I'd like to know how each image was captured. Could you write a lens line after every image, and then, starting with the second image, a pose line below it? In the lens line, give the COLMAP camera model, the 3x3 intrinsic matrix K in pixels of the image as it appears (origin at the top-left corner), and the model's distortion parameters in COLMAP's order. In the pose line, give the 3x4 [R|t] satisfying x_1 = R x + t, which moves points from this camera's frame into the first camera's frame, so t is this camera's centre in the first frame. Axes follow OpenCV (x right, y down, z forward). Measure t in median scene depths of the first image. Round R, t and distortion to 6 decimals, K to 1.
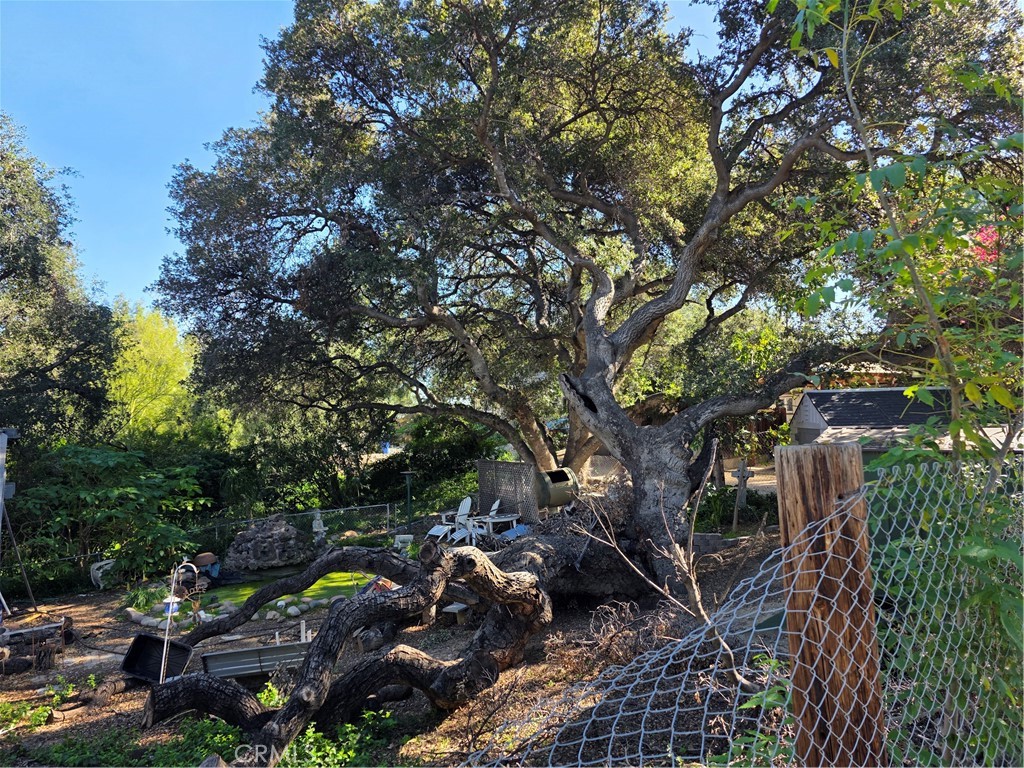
lens RADIAL K [[686.4, 0, 516.3], [0, 686.4, 378.5], [0, 0, 1]] dist [0.059849, -0.045452]
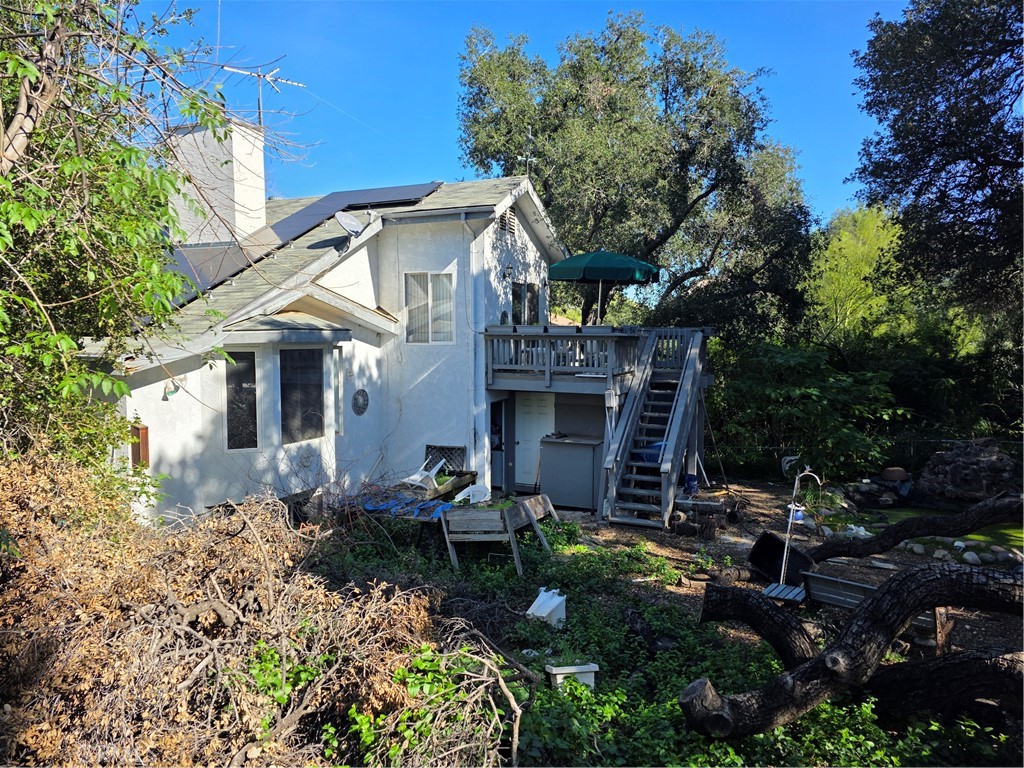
lens RADIAL K [[686.4, 0, 511.5], [0, 686.4, 390.6], [0, 0, 1]] dist [0.059849, -0.045452]
pose [[0.518834, 0.090748, -0.850045, 0.058685], [0.041951, 0.990449, 0.131342, 0.010297], [0.853845, -0.103805, 0.510071, 0.115391]]
